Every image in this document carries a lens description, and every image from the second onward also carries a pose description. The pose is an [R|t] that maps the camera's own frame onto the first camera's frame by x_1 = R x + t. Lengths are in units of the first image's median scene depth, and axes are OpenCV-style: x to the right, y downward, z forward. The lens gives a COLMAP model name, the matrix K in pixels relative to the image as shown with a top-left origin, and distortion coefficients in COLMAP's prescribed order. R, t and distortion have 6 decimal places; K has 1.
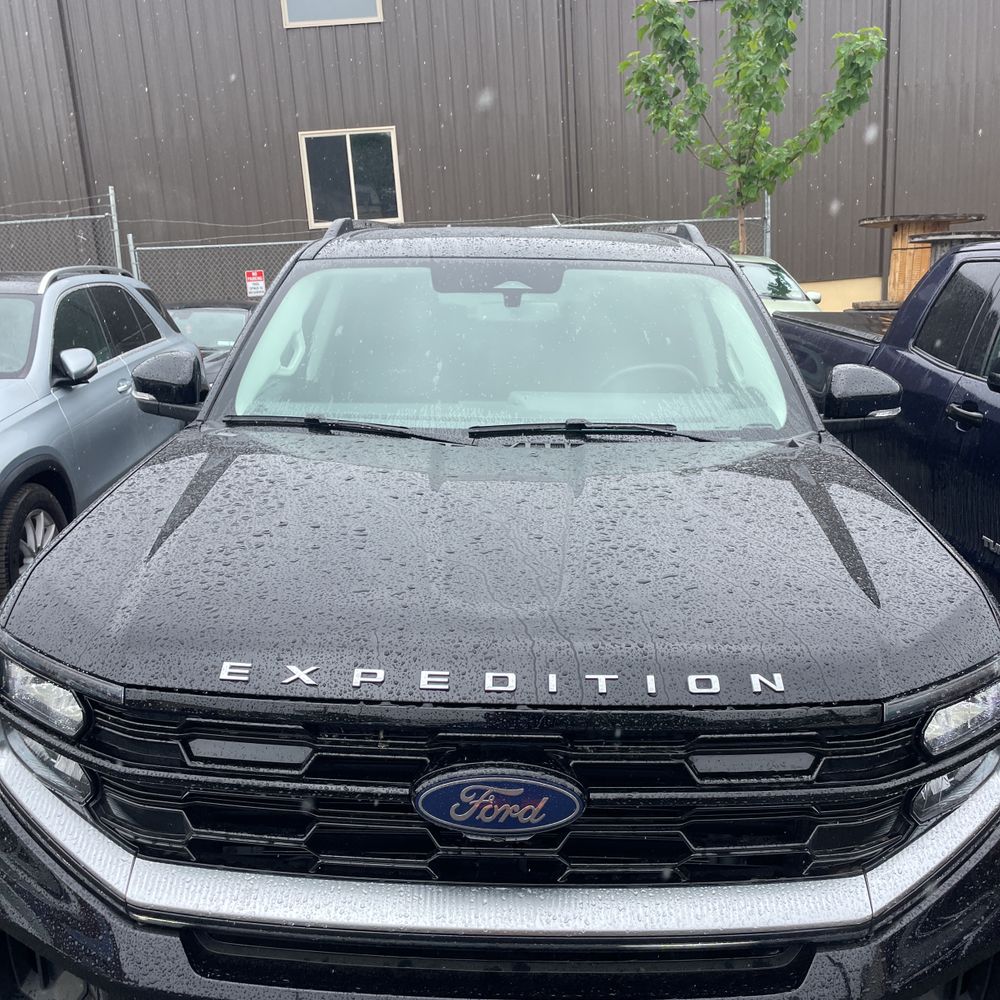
lens RADIAL K [[984.0, 0, 499.3], [0, 984.0, 503.9], [0, 0, 1]] dist [0.054281, 0.000000]
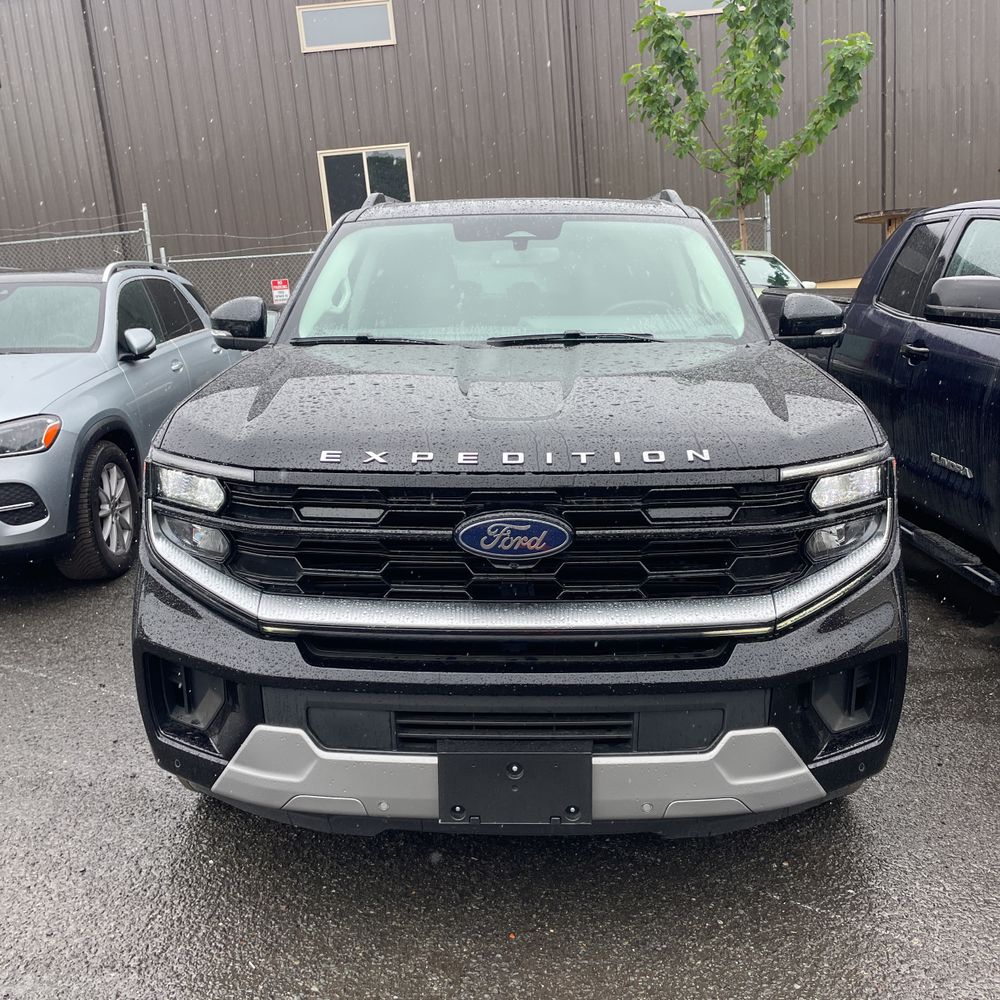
lens RADIAL K [[984.0, 0, 498.8], [0, 984.0, 498.1], [0, 0, 1]] dist [0.054281, 0.000000]
pose [[0.999651, -0.019453, -0.017867, 0.002114], [0.019036, 0.999549, -0.023214, 0.128162], [0.018310, 0.022866, 0.999571, -0.208489]]
